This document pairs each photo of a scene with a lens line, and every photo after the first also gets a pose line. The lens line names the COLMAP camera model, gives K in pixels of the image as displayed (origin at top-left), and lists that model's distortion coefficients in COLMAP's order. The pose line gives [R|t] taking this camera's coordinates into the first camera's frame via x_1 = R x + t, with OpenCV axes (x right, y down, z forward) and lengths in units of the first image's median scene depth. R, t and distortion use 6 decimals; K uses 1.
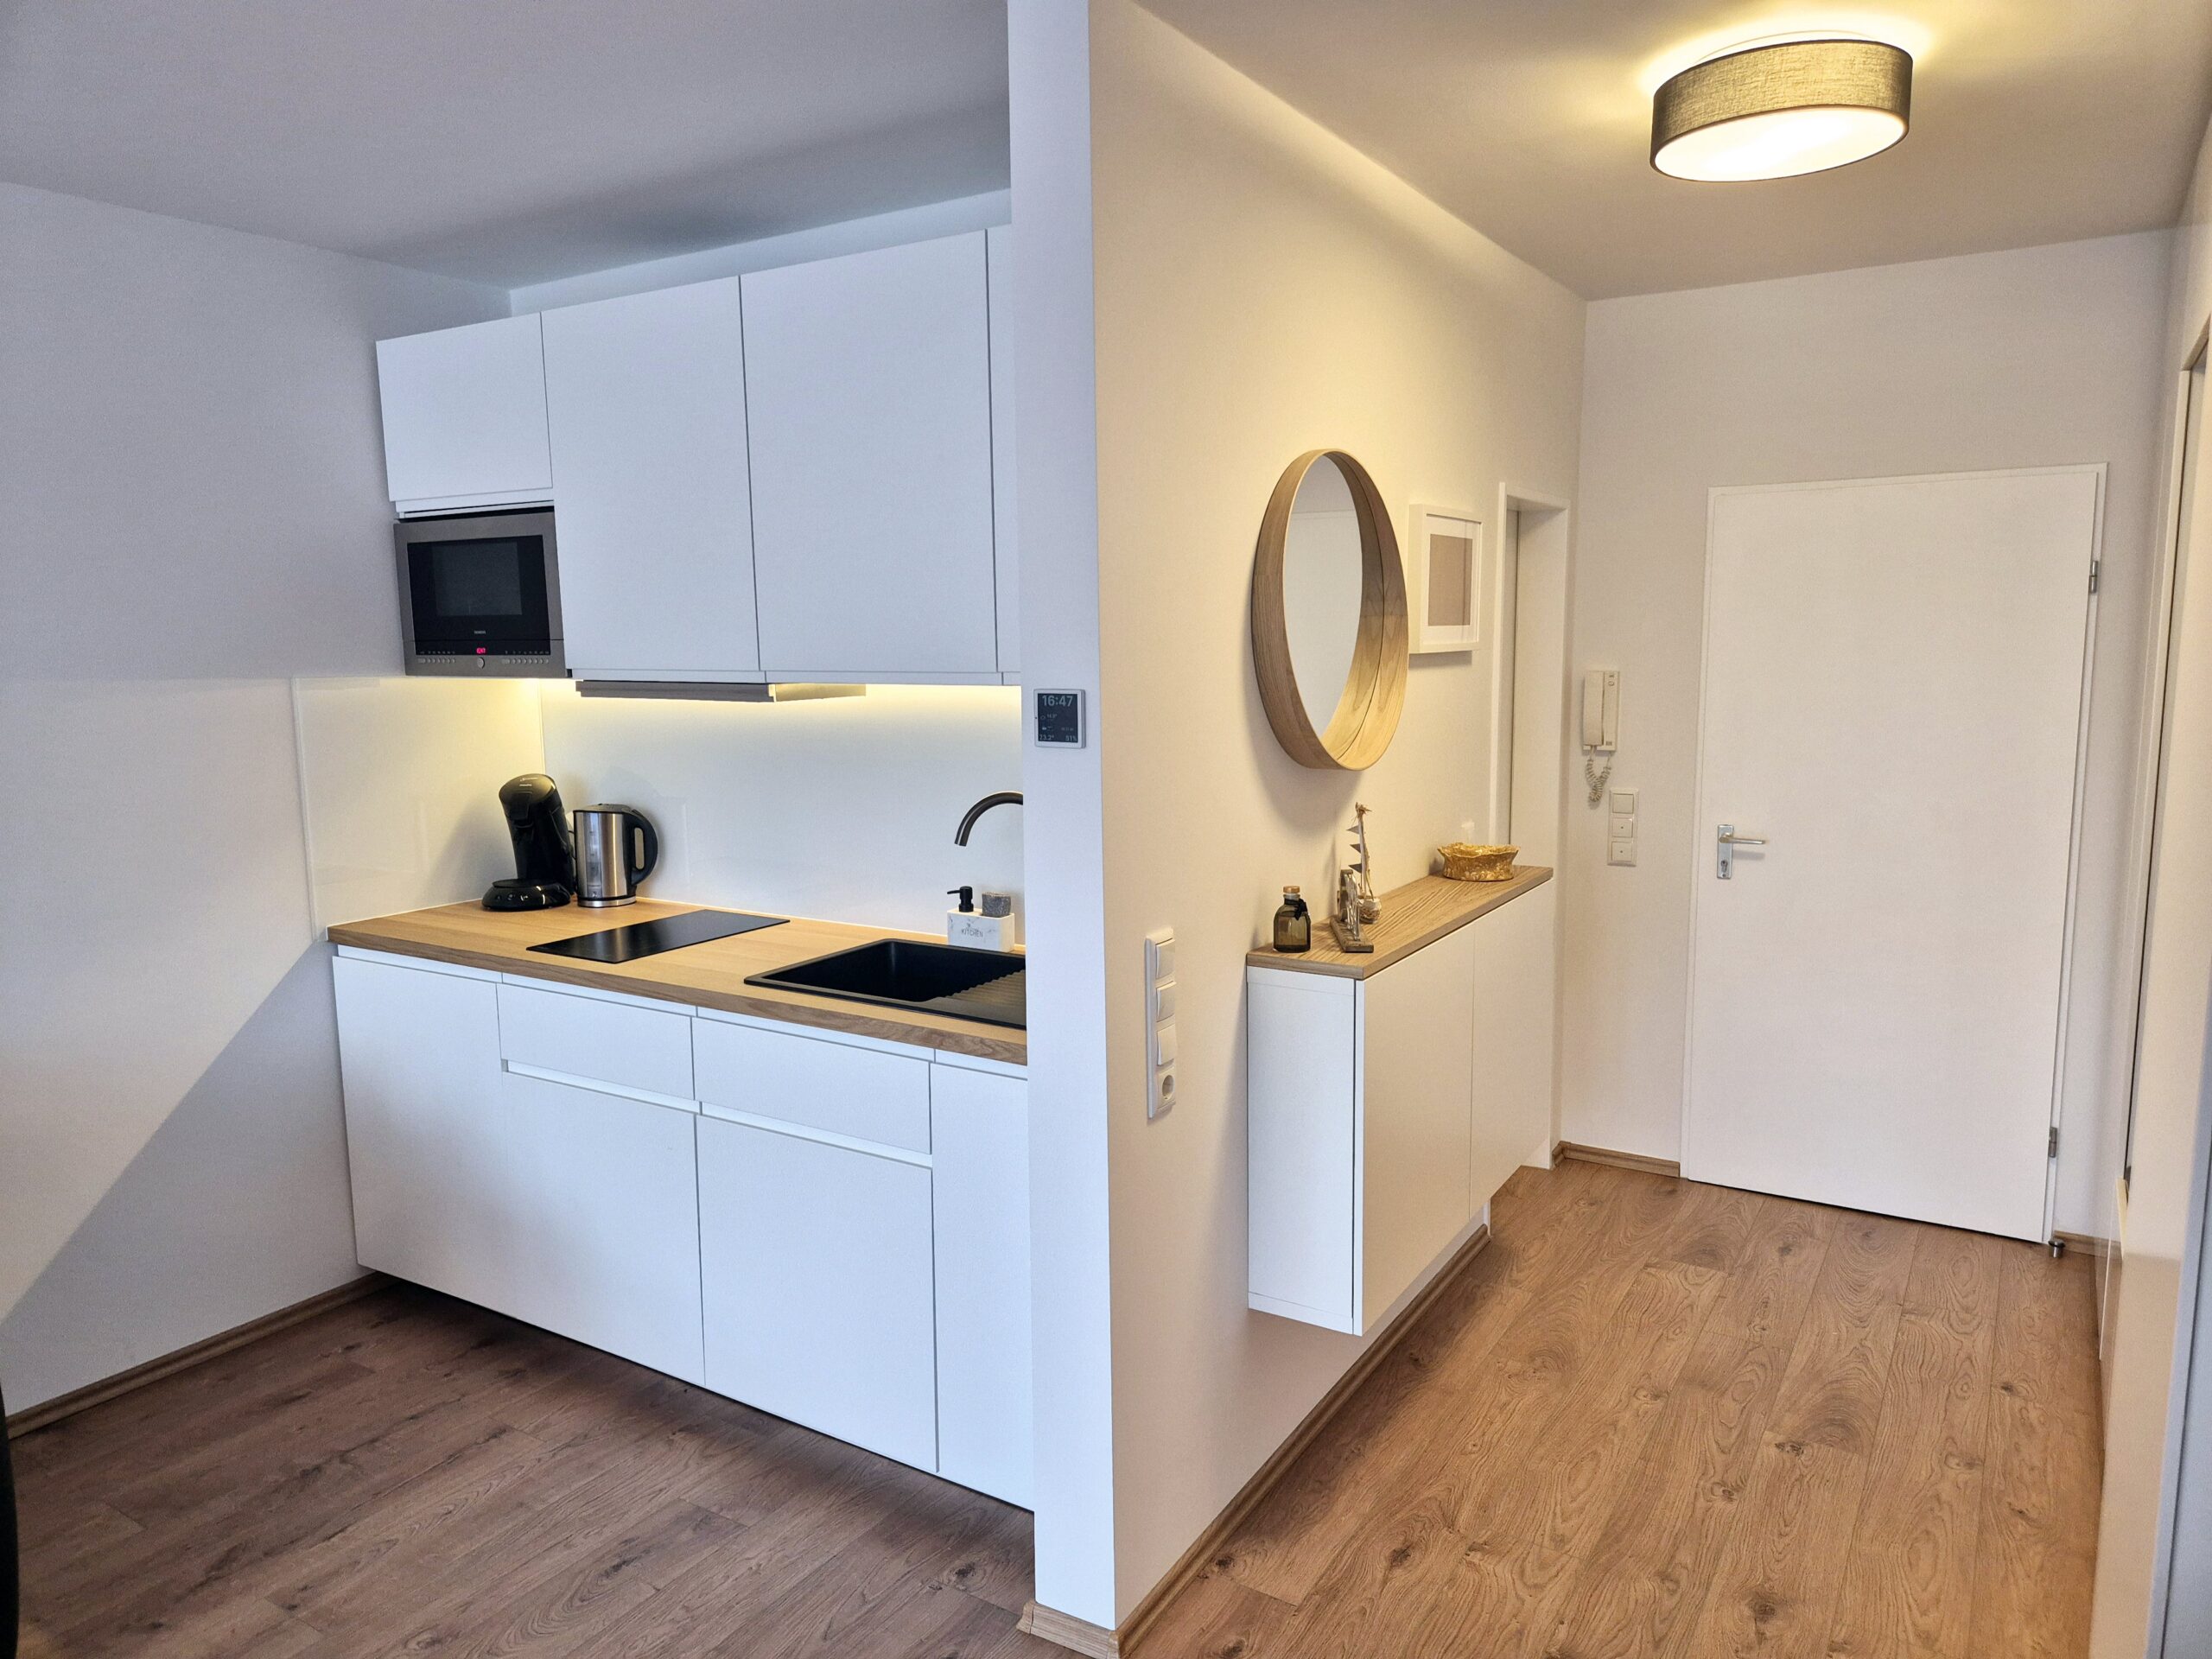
lens RADIAL K [[1488.7, 0, 1092.9], [0, 1488.7, 827.7], [0, 0, 1]] dist [0.062668, -0.064346]
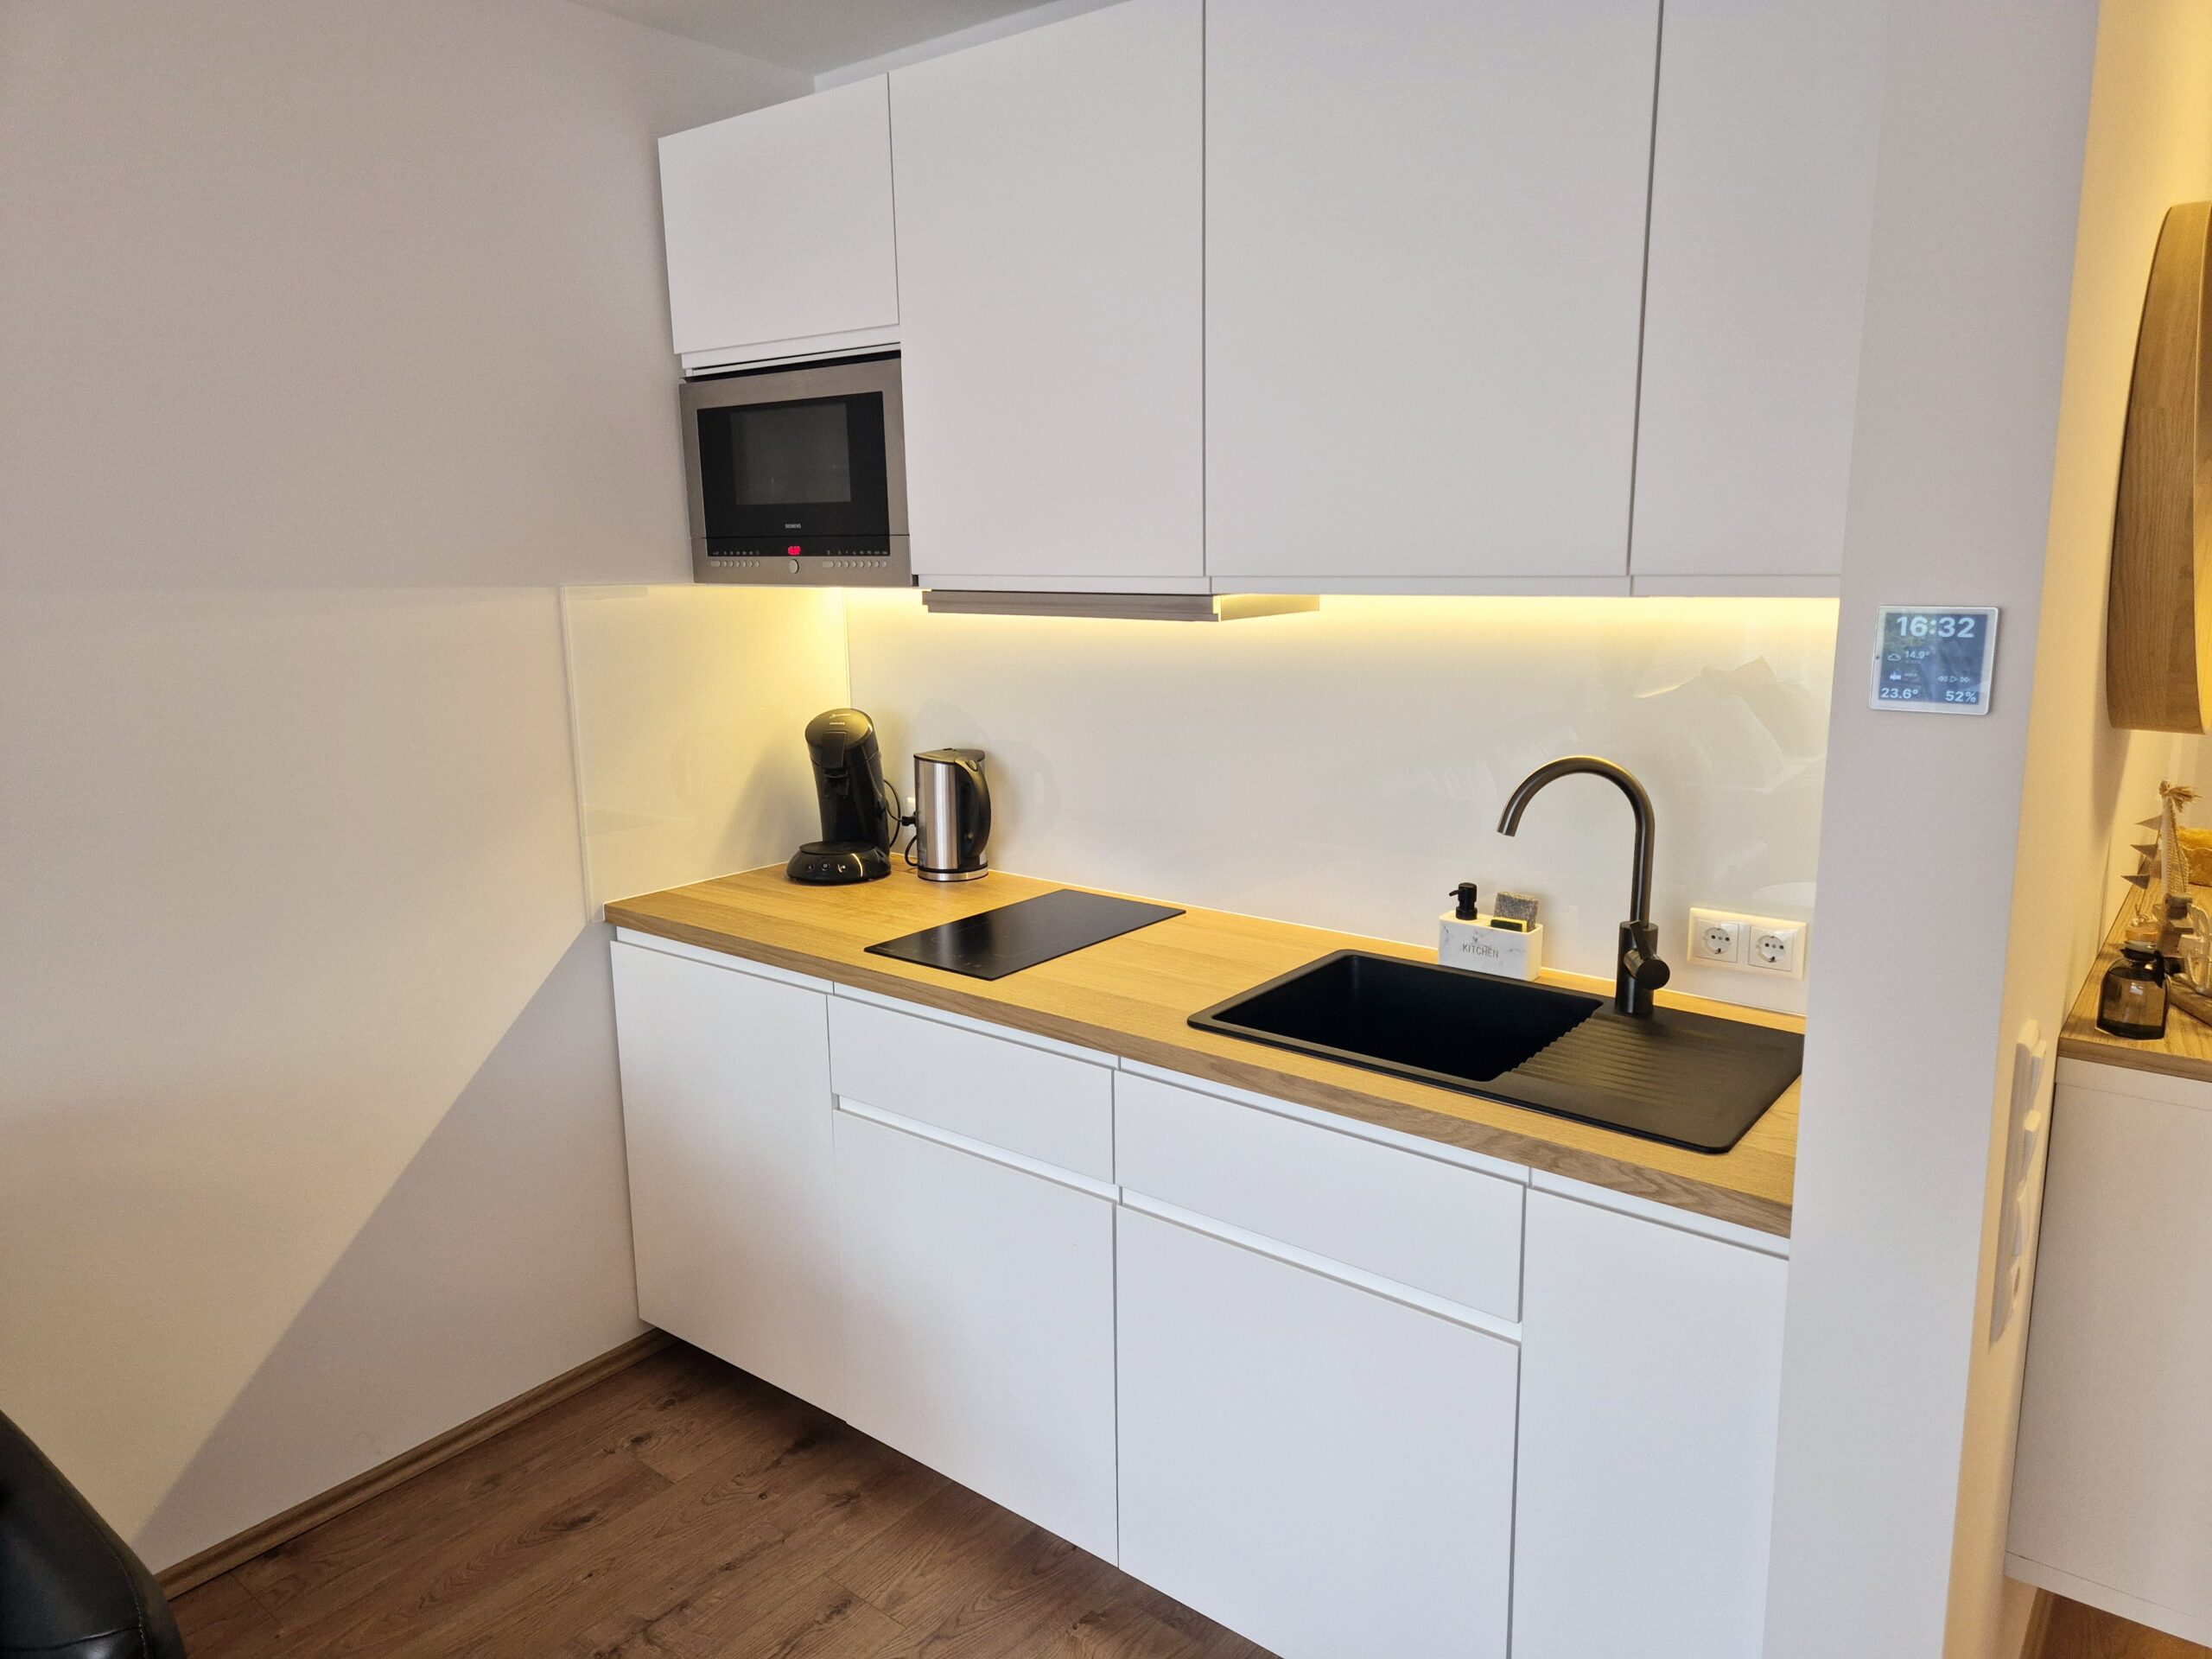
lens RADIAL K [[1488.7, 0, 1092.9], [0, 1488.7, 827.7], [0, 0, 1]] dist [0.062668, -0.064346]
pose [[0.993246, 0.019996, -0.114290, -0.175314], [-0.013056, 0.998043, 0.061152, -0.027069], [0.115289, -0.059247, 0.991564, 0.269978]]
